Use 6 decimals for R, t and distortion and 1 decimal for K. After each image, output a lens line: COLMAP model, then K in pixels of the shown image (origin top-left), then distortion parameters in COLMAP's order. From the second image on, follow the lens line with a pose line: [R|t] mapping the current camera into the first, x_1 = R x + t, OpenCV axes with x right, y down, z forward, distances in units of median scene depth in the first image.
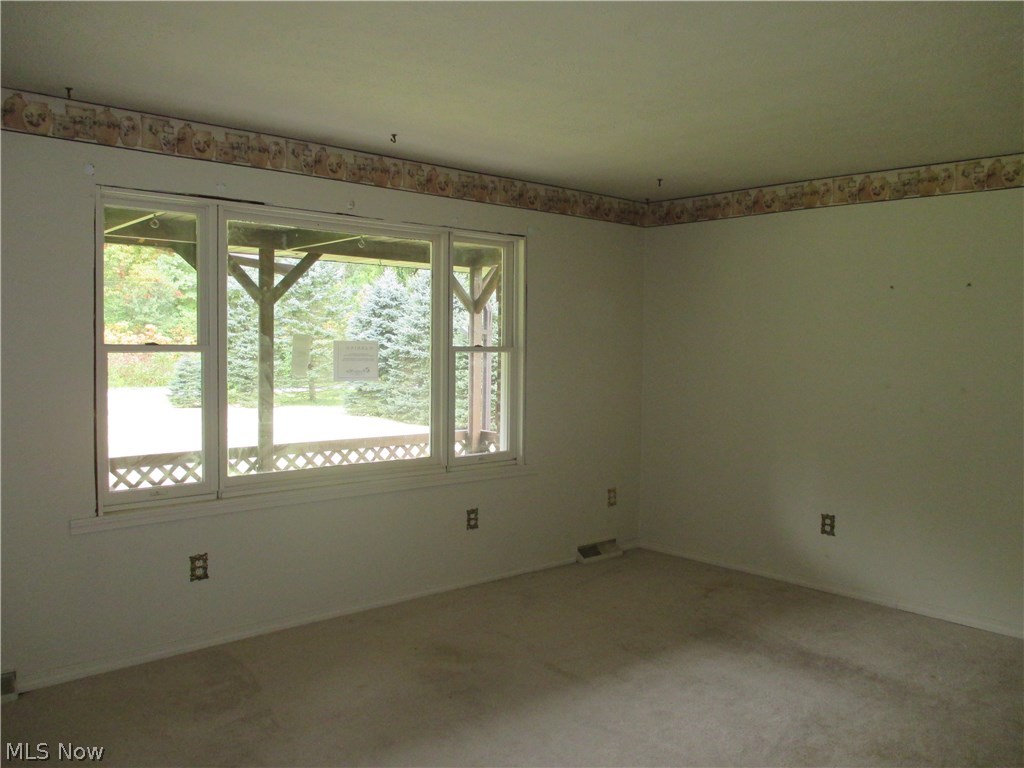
lens RADIAL K [[862.2, 0, 510.5], [0, 862.2, 382.6], [0, 0, 1]] dist [-0.029100, -0.009259]
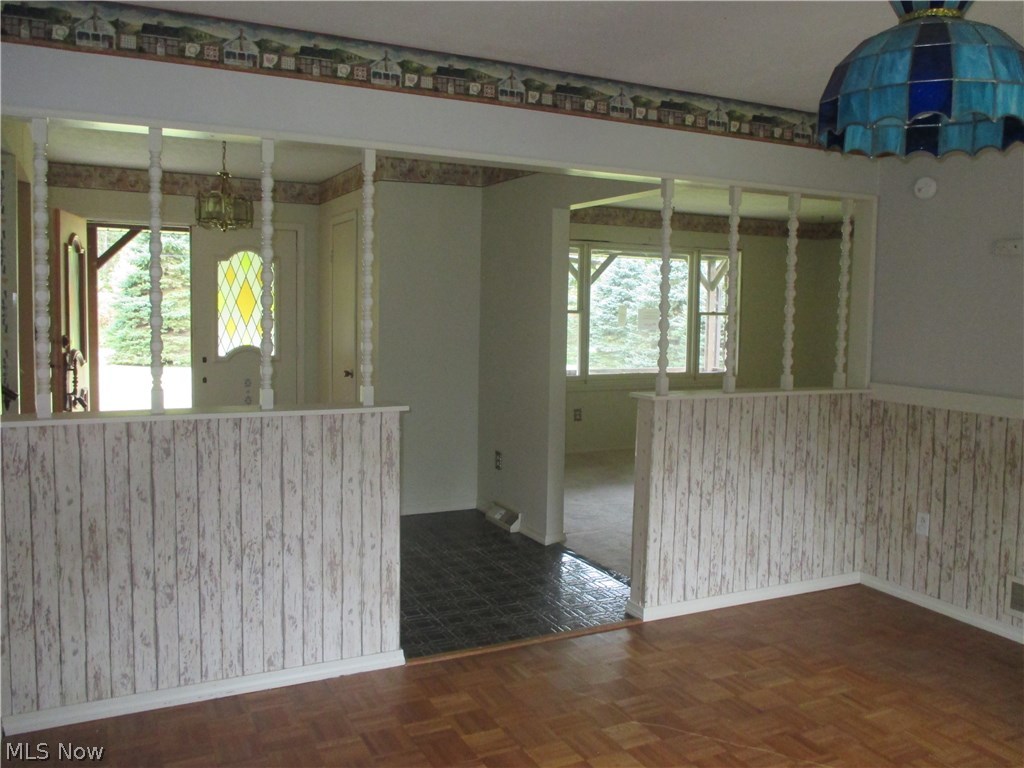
lens RADIAL K [[862.2, 0, 520.2], [0, 862.2, 382.4], [0, 0, 1]] dist [-0.029100, -0.009259]
pose [[0.968712, 0.024441, -0.246982, 0.003010], [-0.014779, 0.999054, 0.040898, 0.005898], [0.247747, -0.035968, 0.968157, -0.130687]]
